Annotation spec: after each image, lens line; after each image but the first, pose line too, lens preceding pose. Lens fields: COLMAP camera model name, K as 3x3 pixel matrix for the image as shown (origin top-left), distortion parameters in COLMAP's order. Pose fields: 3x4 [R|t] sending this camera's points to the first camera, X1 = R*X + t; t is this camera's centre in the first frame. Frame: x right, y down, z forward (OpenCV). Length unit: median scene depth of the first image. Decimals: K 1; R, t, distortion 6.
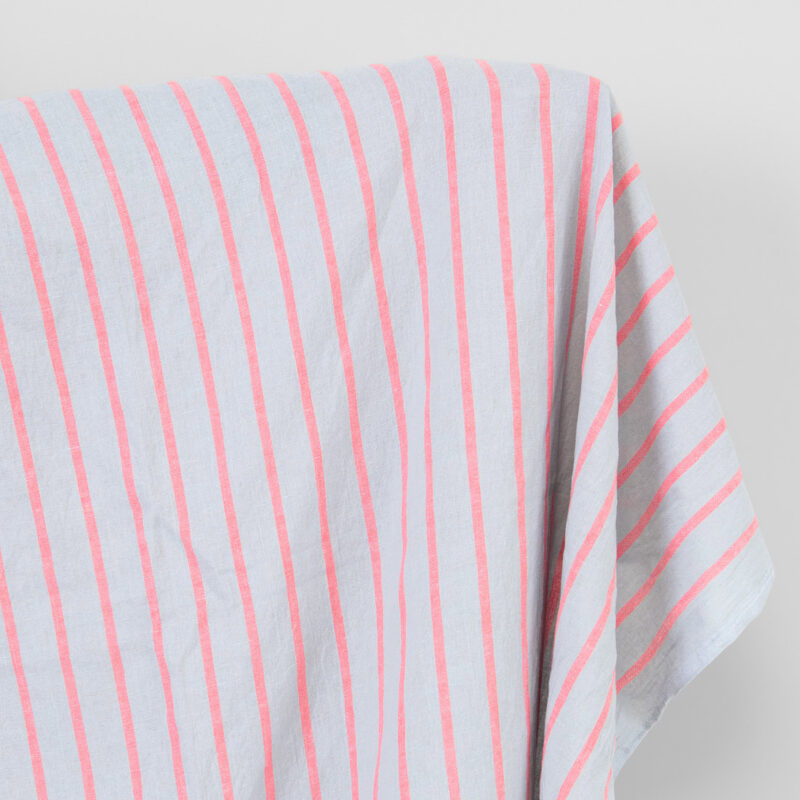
lens RADIAL K [[2422.9, 0, 400.0], [0, 2422.9, 400.0], [0, 0, 1]] dist [0.077157, 2.090071]
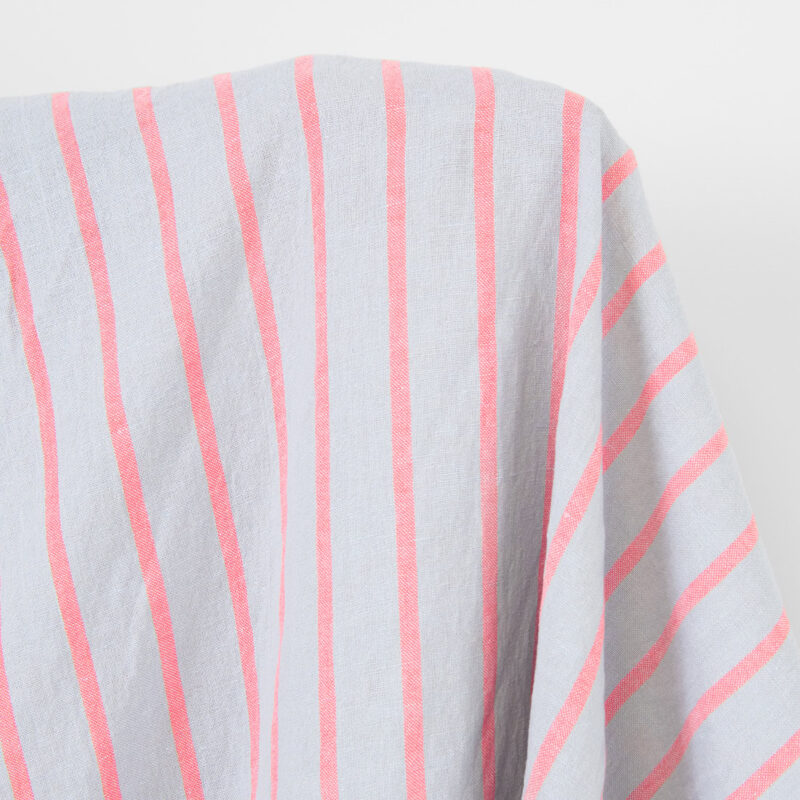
lens RADIAL K [[2422.9, 0, 400.0], [0, 2422.9, 400.0], [0, 0, 1]] dist [0.077157, 2.090071]
pose [[0.976826, 0.011721, -0.213712, 0.159972], [-0.004975, 0.999473, 0.032075, -0.080916], [0.213975, -0.030268, 0.976370, 0.454386]]
